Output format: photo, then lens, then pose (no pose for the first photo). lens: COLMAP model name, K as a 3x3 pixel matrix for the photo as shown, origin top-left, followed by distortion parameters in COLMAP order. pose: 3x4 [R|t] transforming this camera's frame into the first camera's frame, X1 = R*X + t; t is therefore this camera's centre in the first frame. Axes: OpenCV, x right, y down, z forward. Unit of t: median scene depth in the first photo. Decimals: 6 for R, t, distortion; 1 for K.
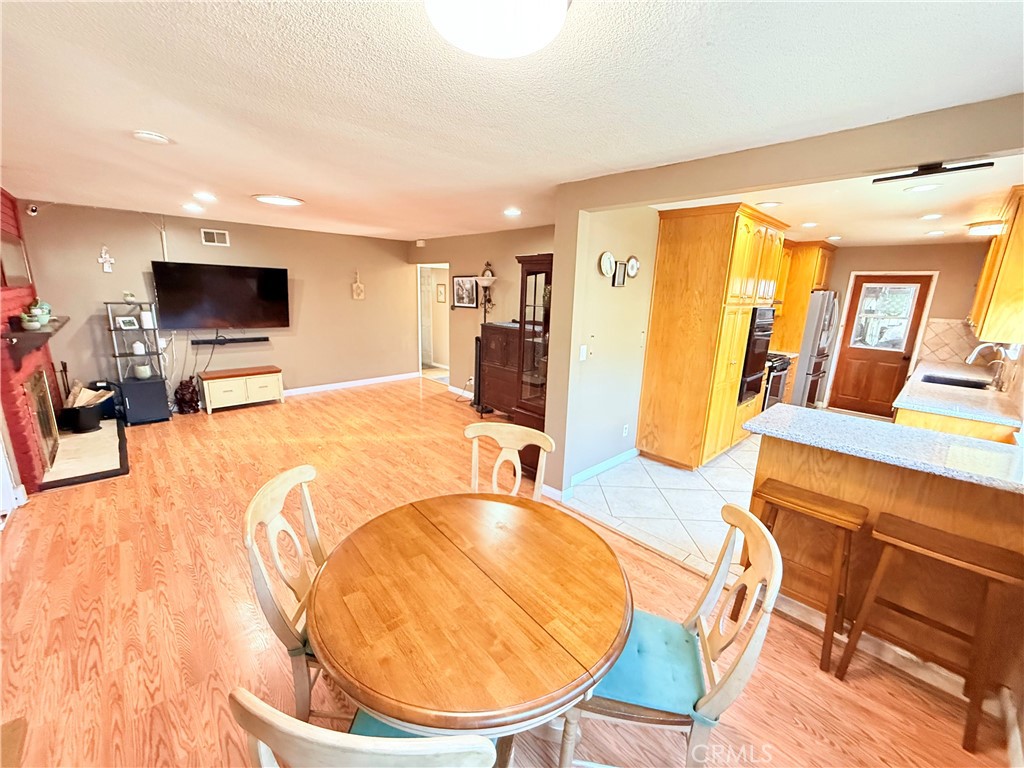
lens RADIAL K [[409.3, 0, 508.8], [0, 409.3, 385.1], [0, 0, 1]] dist [-0.001181, 0.000222]
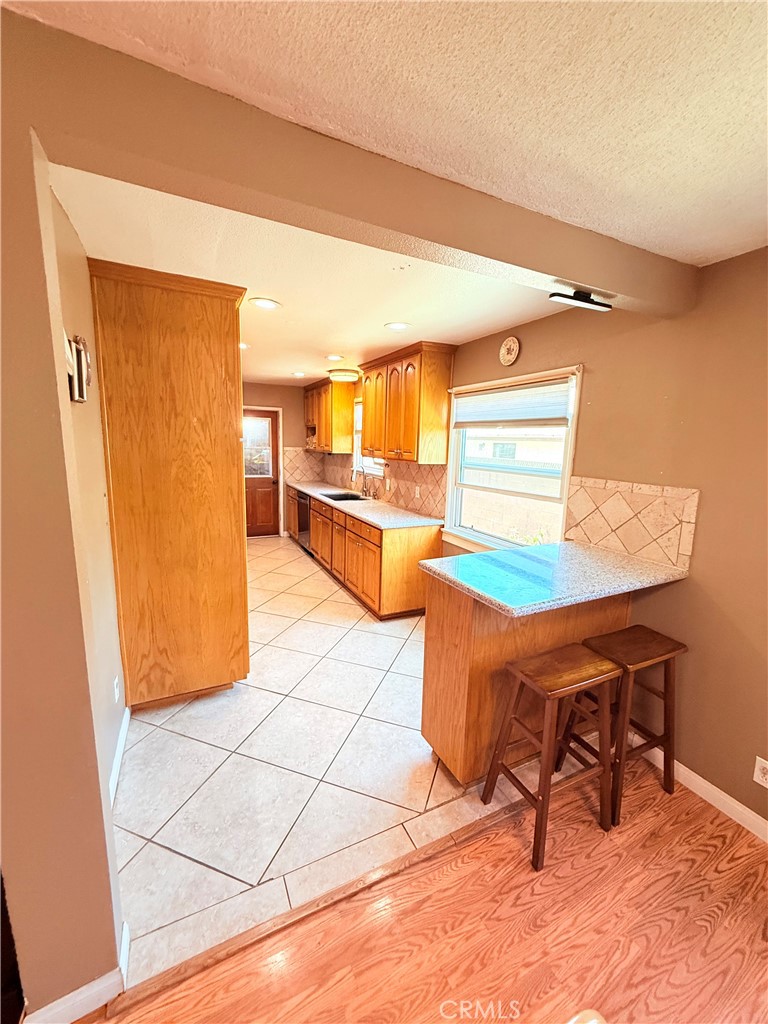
lens RADIAL K [[409.3, 0, 384.2], [0, 409.3, 509.7], [0, 0, 1]] dist [-0.001181, 0.000222]
pose [[0.291213, -0.179606, 0.939647, -0.040150], [0.198230, 0.972229, 0.124399, -0.076665], [-0.935895, 0.150040, 0.318729, 0.371357]]
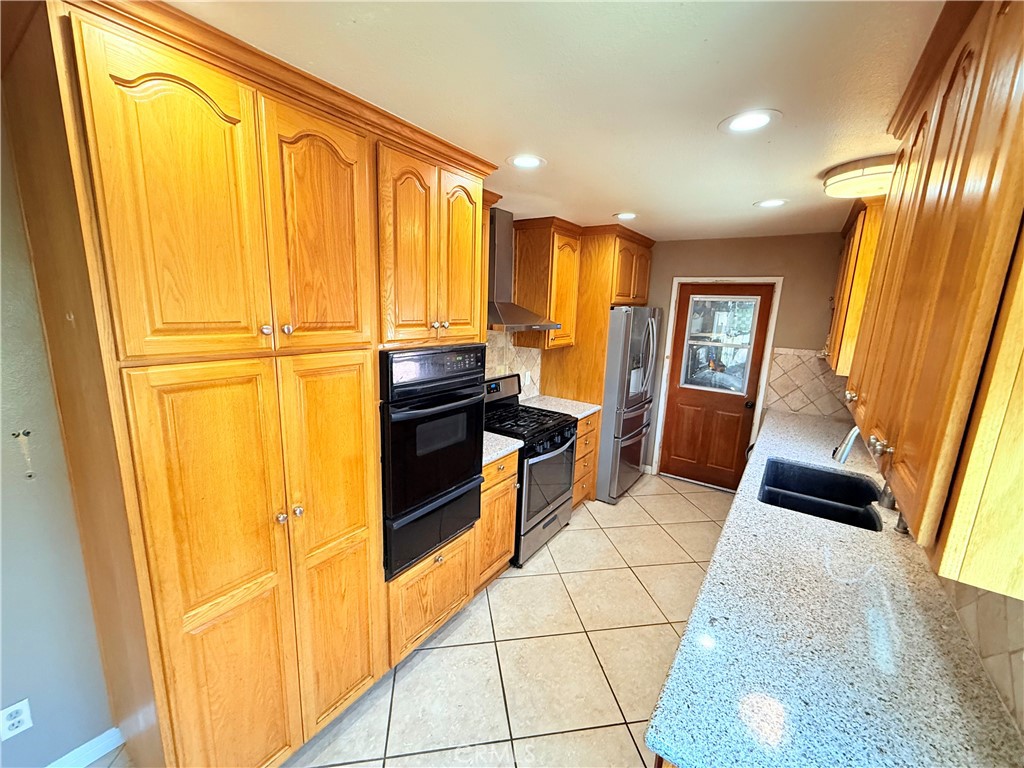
lens RADIAL K [[409.3, 0, 508.8], [0, 409.3, 385.1], [0, 0, 1]] dist [-0.001181, 0.000222]
pose [[0.979057, -0.036004, 0.200376, 0.469326], [0.040959, 0.998948, -0.020636, -0.106468], [-0.199422, 0.028411, 0.979502, 0.435400]]
